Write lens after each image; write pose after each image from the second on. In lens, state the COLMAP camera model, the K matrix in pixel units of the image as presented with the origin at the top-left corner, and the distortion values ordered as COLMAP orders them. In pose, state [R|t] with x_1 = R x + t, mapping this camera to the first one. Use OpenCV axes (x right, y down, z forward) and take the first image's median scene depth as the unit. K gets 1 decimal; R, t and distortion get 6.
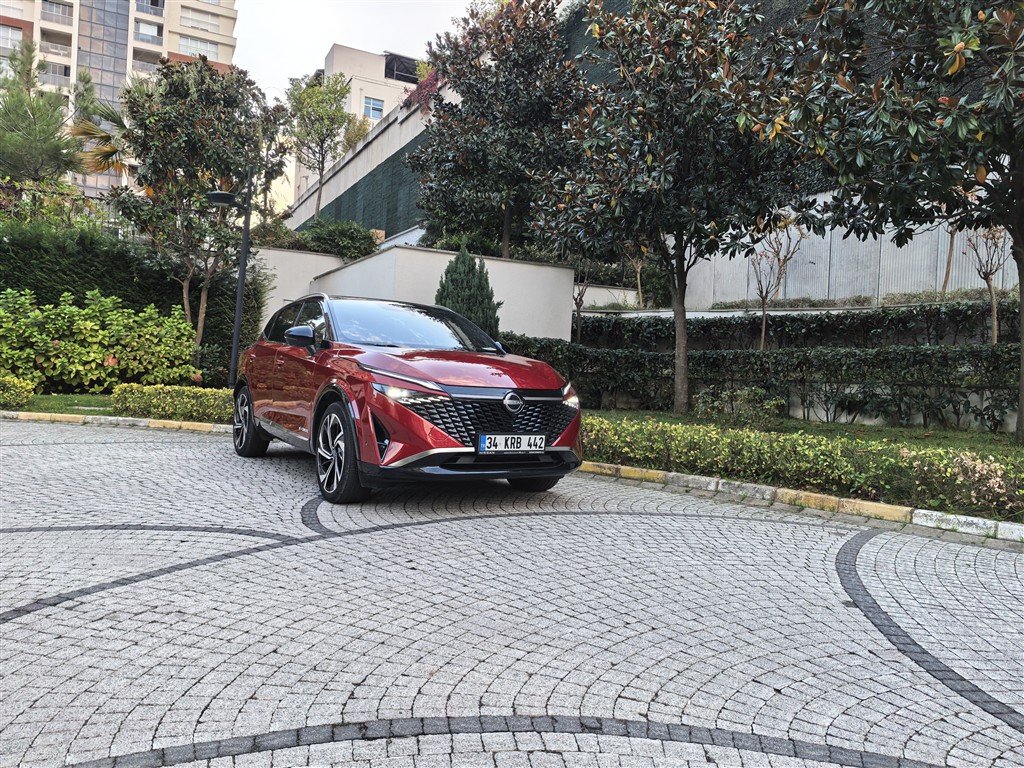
lens RADIAL K [[724.8, 0, 512.2], [0, 724.8, 370.3], [0, 0, 1]] dist [0.007040, 0.002420]
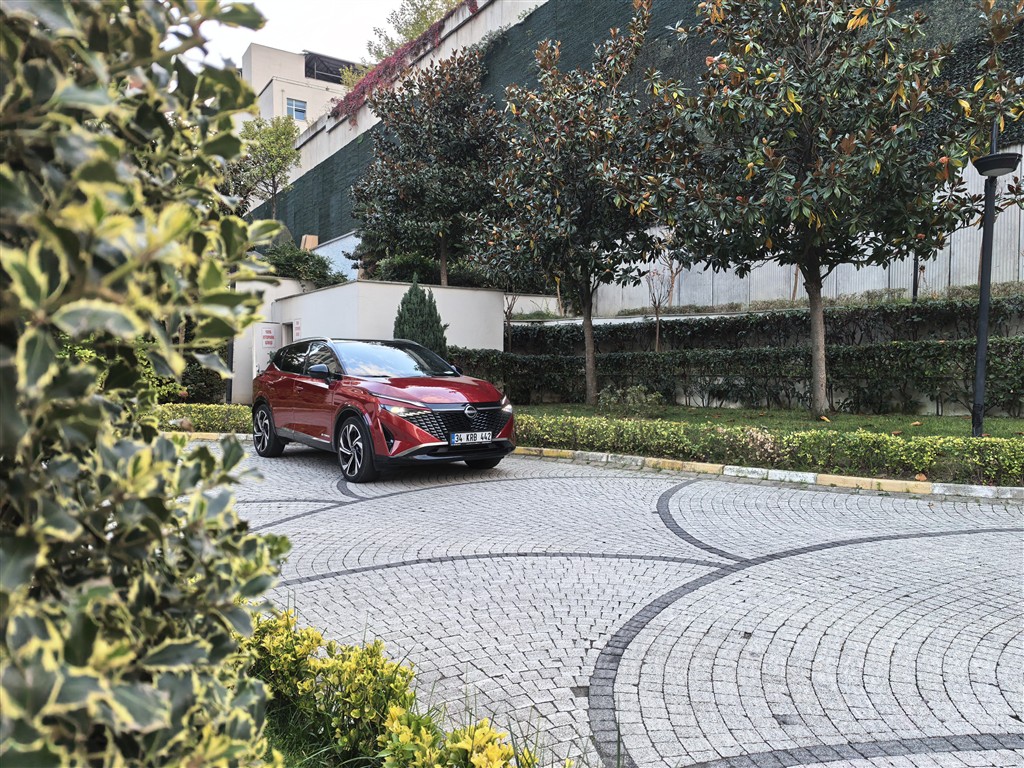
lens RADIAL K [[724.0, 0, 512.0], [0, 724.0, 384.0], [0, 0, 1]] dist [0.054310, 0.000151]
pose [[0.994722, -0.045994, 0.091723, -0.028046], [0.042739, 0.998396, 0.037140, -0.039456], [-0.093284, -0.033023, 0.995092, -0.320792]]
